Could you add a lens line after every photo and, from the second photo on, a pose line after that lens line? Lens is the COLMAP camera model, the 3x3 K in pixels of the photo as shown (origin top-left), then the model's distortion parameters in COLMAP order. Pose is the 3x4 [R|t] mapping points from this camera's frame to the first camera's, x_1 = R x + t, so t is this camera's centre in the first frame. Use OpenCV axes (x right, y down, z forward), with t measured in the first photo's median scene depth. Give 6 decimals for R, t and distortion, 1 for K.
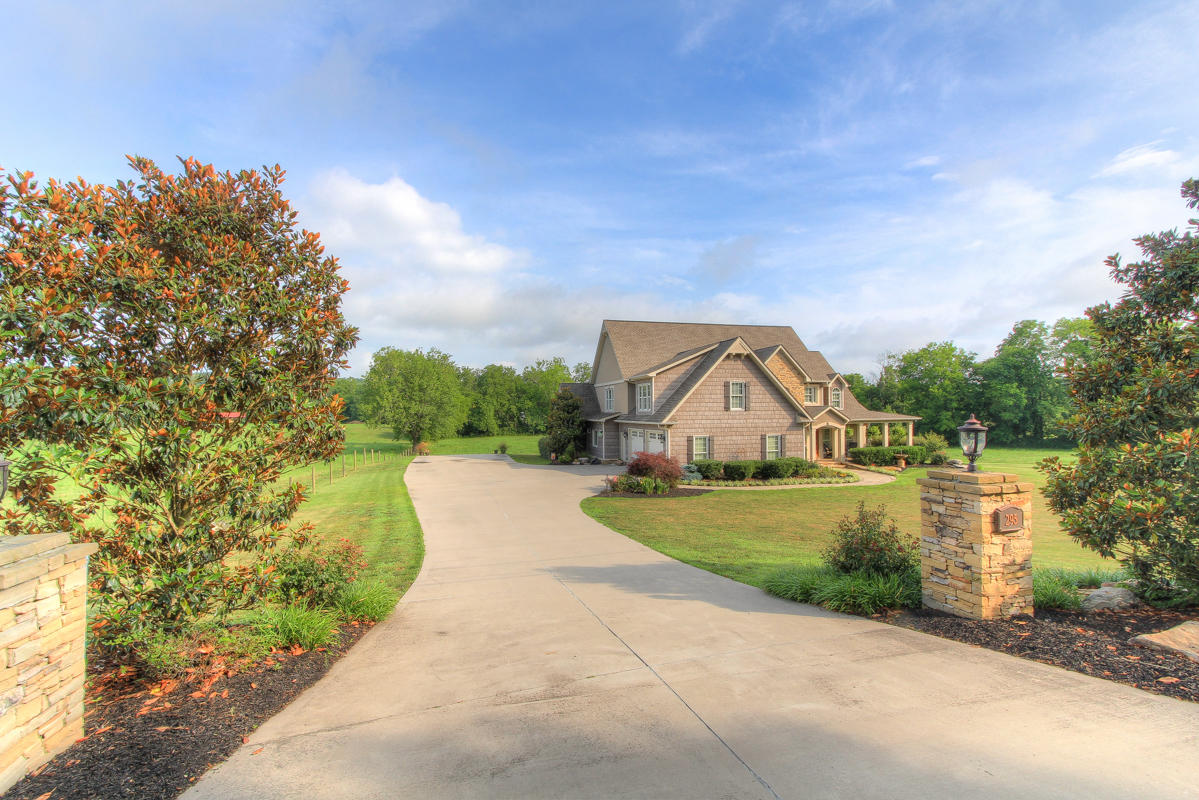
lens RADIAL K [[554.8, 0, 597.6], [0, 554.8, 402.4], [0, 0, 1]] dist [-0.004767, -0.000390]
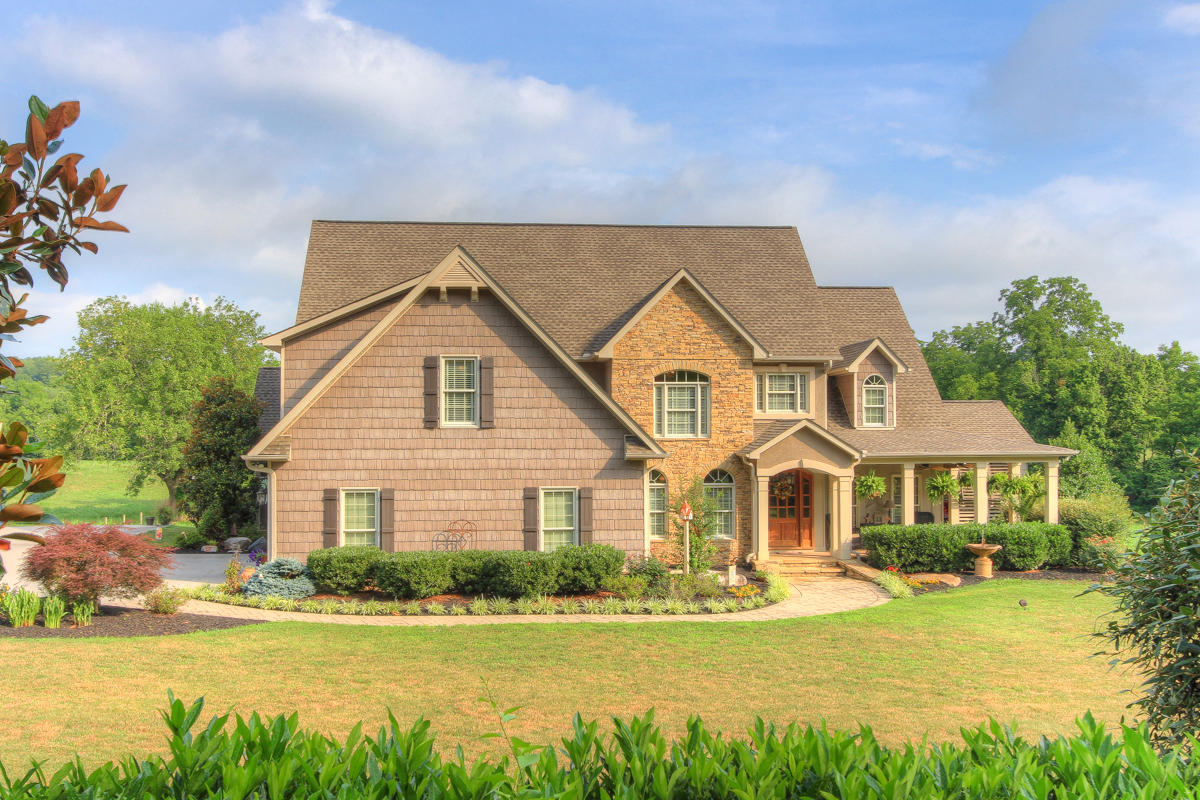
lens RADIAL K [[1174.0, 0, 594.7], [0, 1174.0, 405.4], [0, 0, 1]] dist [-0.002225, 0.000000]
pose [[0.987021, 0.001626, -0.160581, 0.476302], [-0.003394, 0.999937, -0.010736, 0.007021], [0.160553, 0.011142, 0.986964, 0.162621]]
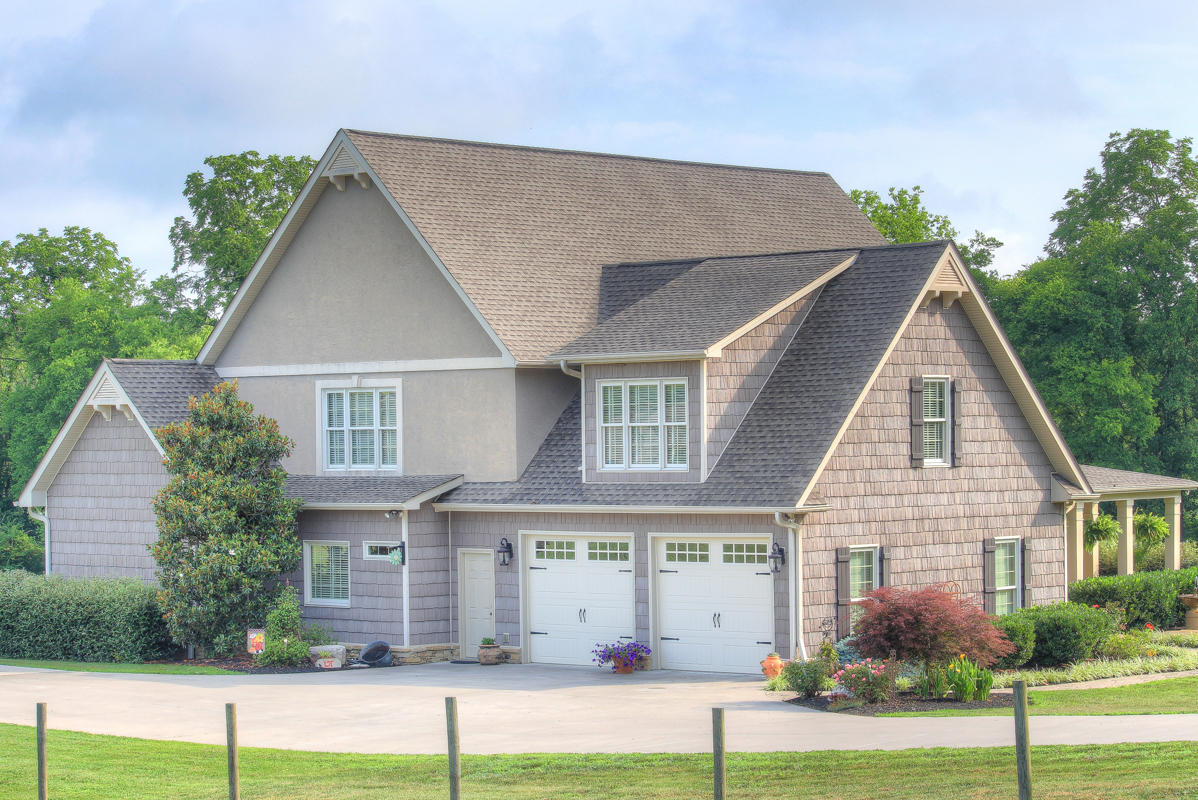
lens RADIAL K [[3079.3, 0, 599.0], [0, 3079.3, 400.8], [0, 0, 1]] dist [-0.417373, 0.000000]
pose [[0.838140, 0.004619, 0.545435, -0.869228], [-0.002335, 0.999985, -0.004880, -0.014293], [-0.545450, 0.002817, 0.838139, -0.384955]]
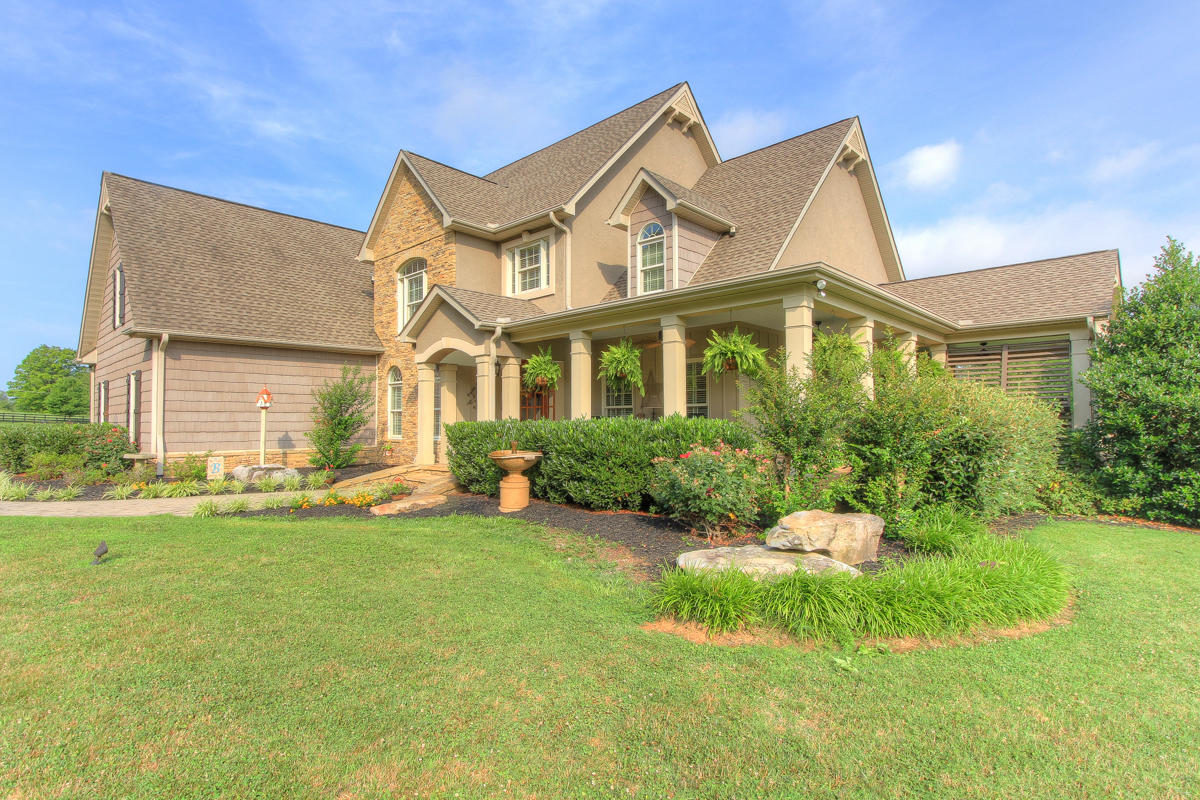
lens RADIAL K [[612.7, 0, 594.2], [0, 612.7, 406.0], [0, 0, 1]] dist [-0.006299, 0.001226]
pose [[0.512135, -0.017972, -0.858717, 0.891225], [0.012647, 0.999830, -0.013383, 0.093518], [0.858812, -0.004006, 0.512276, 1.055769]]
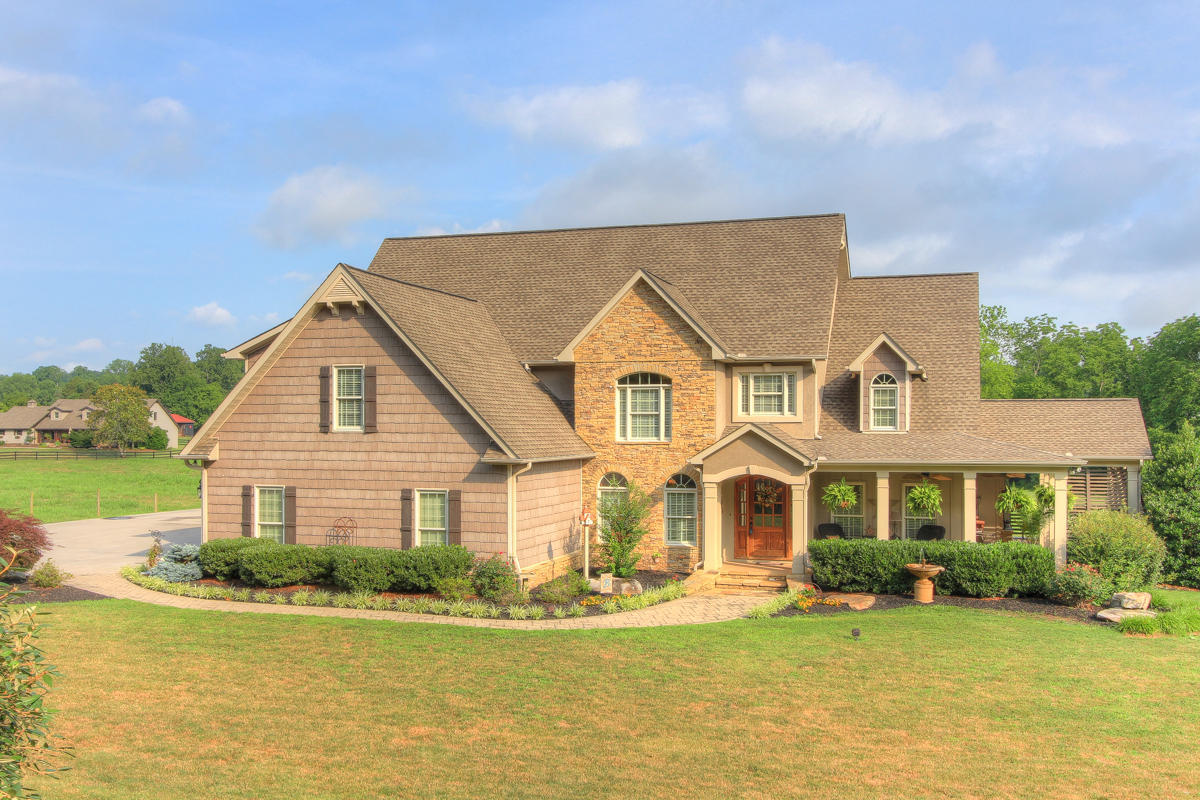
lens RADIAL K [[1174.0, 0, 605.9], [0, 1174.0, 404.8], [0, 0, 1]] dist [-0.002225, 0.000000]
pose [[0.841618, 0.000107, -0.540073, 0.903595], [-0.001573, 0.999996, -0.002253, -0.004883], [0.540071, 0.002745, 0.841615, 0.319698]]
